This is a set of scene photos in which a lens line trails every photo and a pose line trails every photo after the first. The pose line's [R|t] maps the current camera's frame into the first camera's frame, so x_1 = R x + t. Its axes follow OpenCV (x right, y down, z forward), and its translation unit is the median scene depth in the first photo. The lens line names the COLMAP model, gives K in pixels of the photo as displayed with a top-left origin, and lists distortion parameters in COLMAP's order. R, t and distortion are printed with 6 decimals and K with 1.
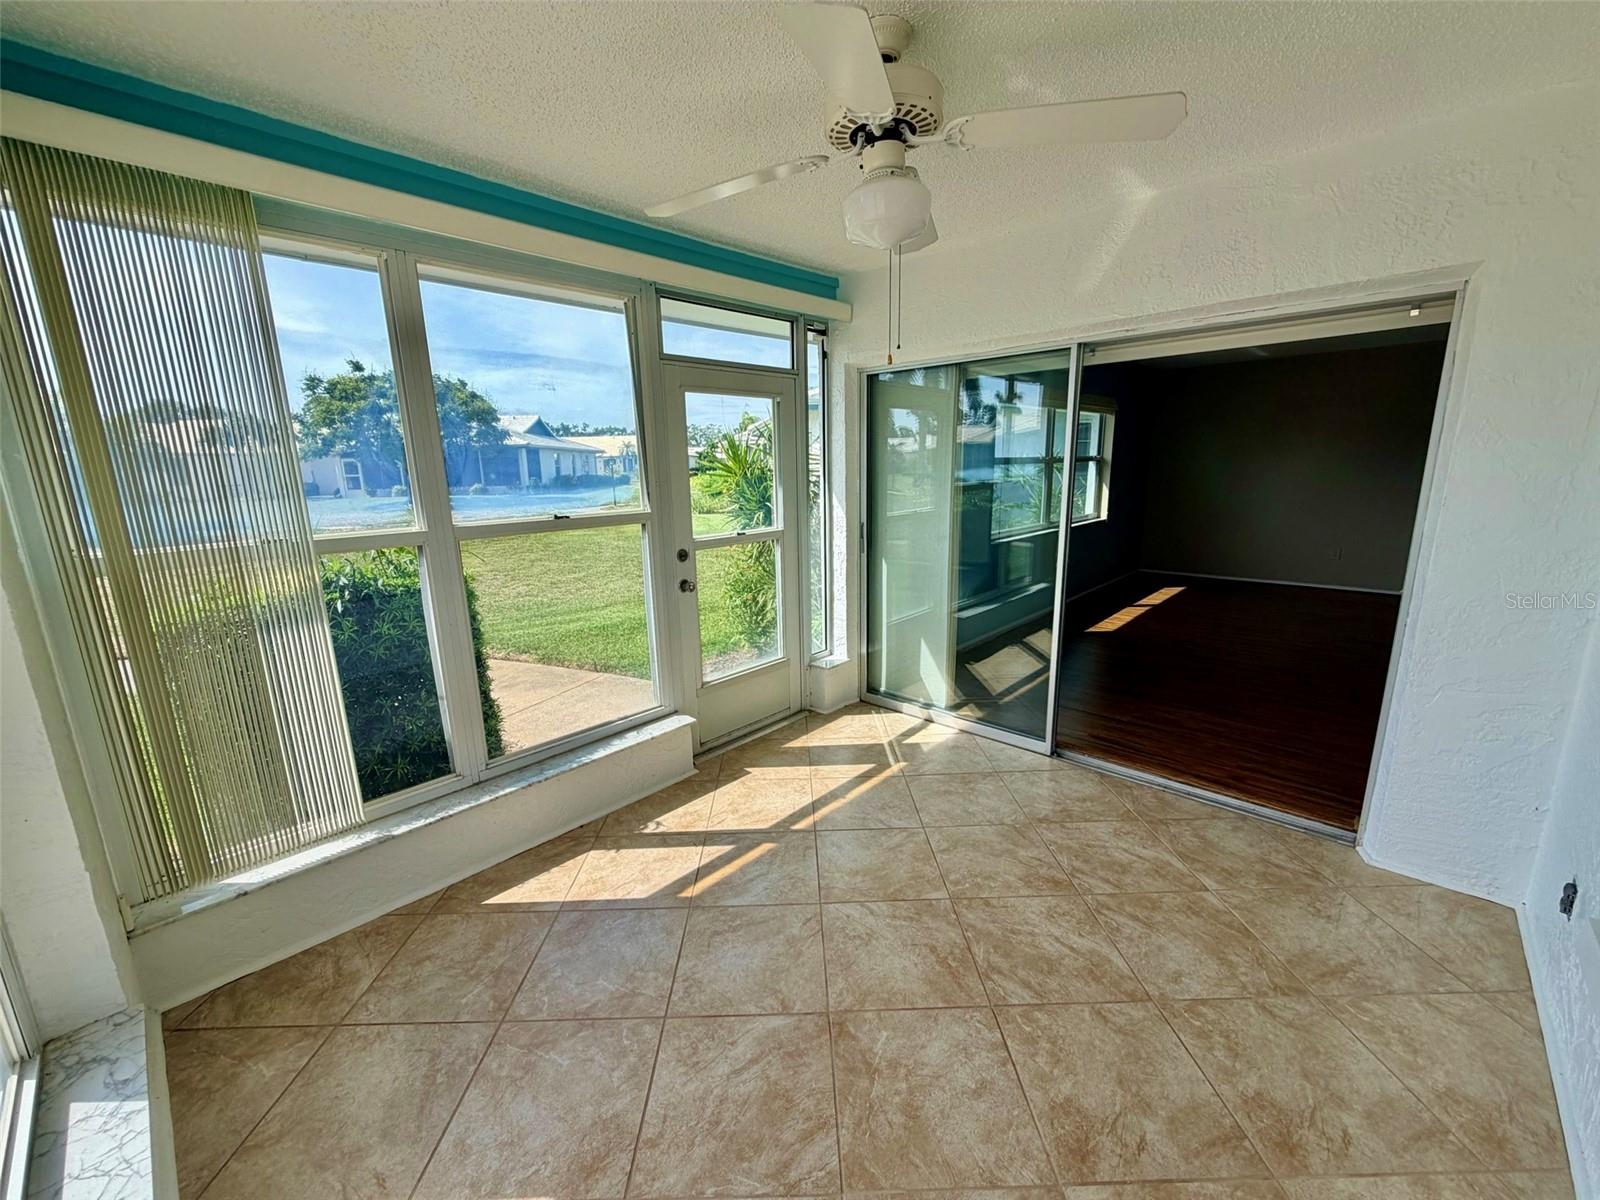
lens RADIAL K [[639.7, 0, 794.1], [0, 639.7, 600.9], [0, 0, 1]] dist [0.000747, 0.000188]
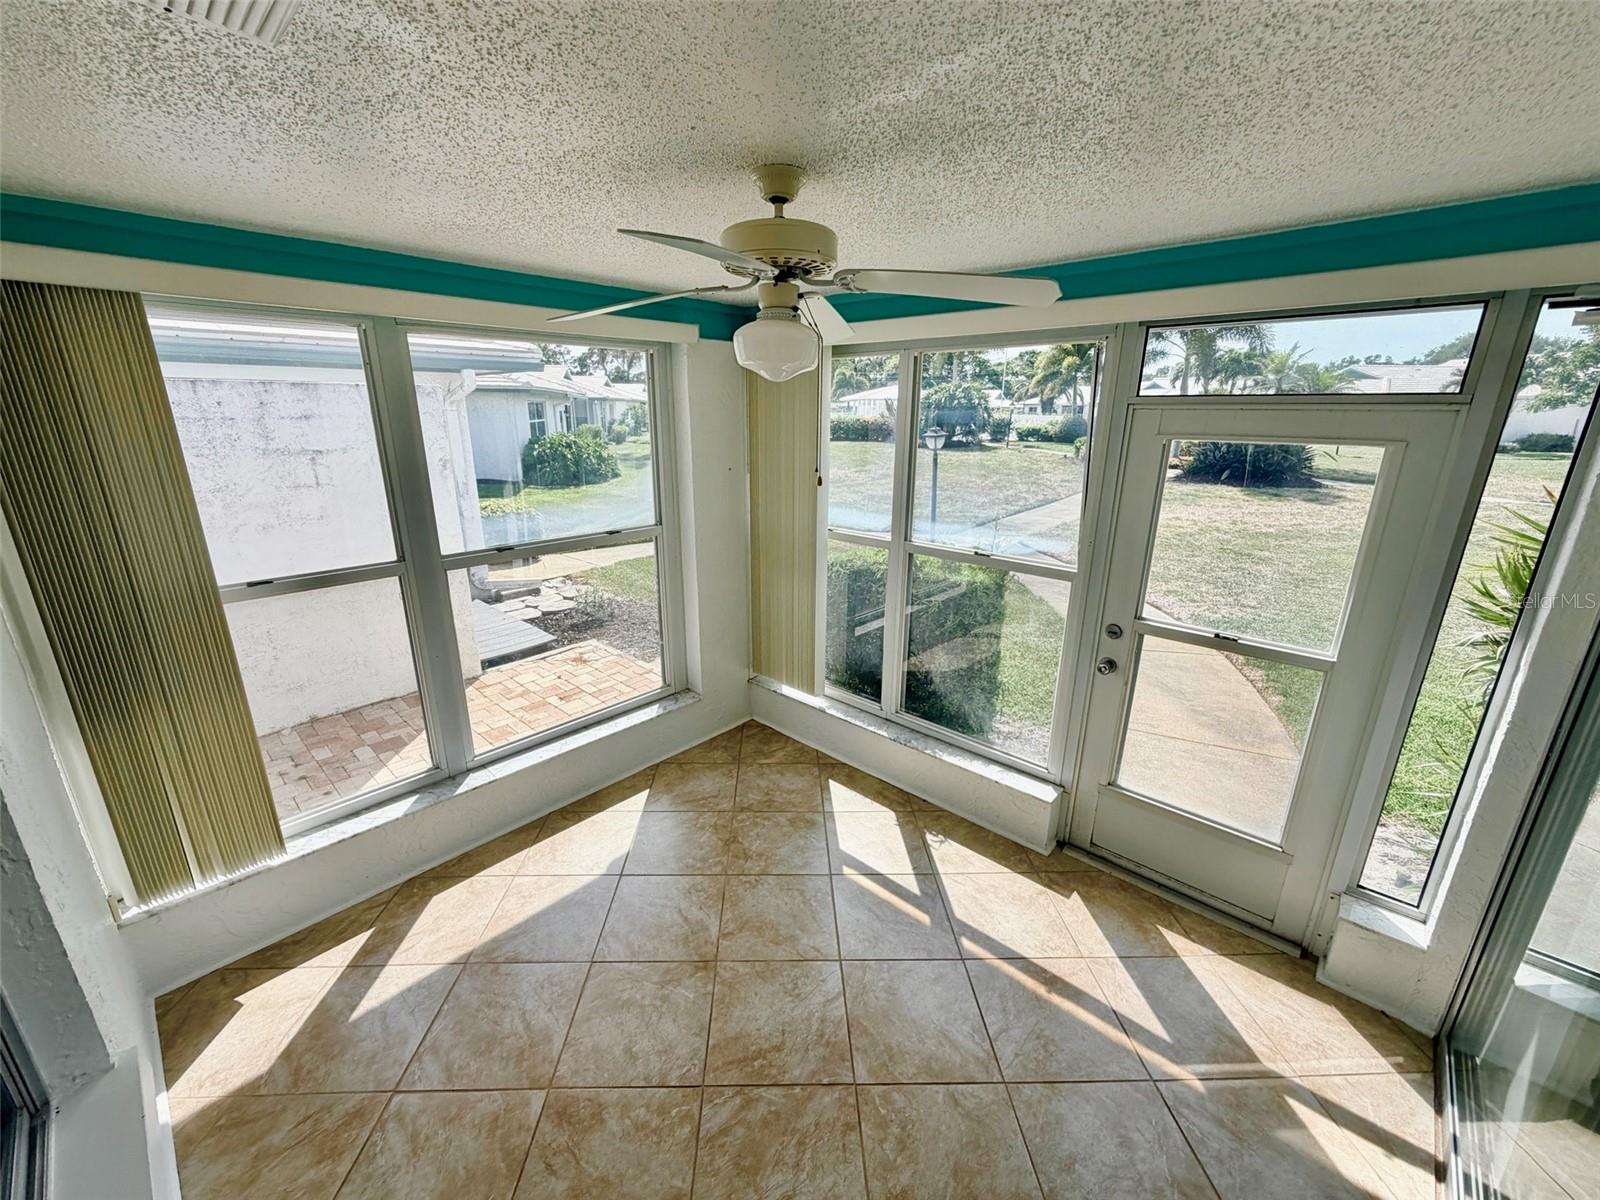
lens RADIAL K [[639.7, 0, 794.1], [0, 639.7, 600.9], [0, 0, 1]] dist [0.000747, 0.000188]
pose [[0.013325, 0.310484, -0.950485, 0.747029], [-0.218673, 0.928465, 0.300226, -0.329440], [0.975707, 0.203845, 0.080266, 0.622262]]
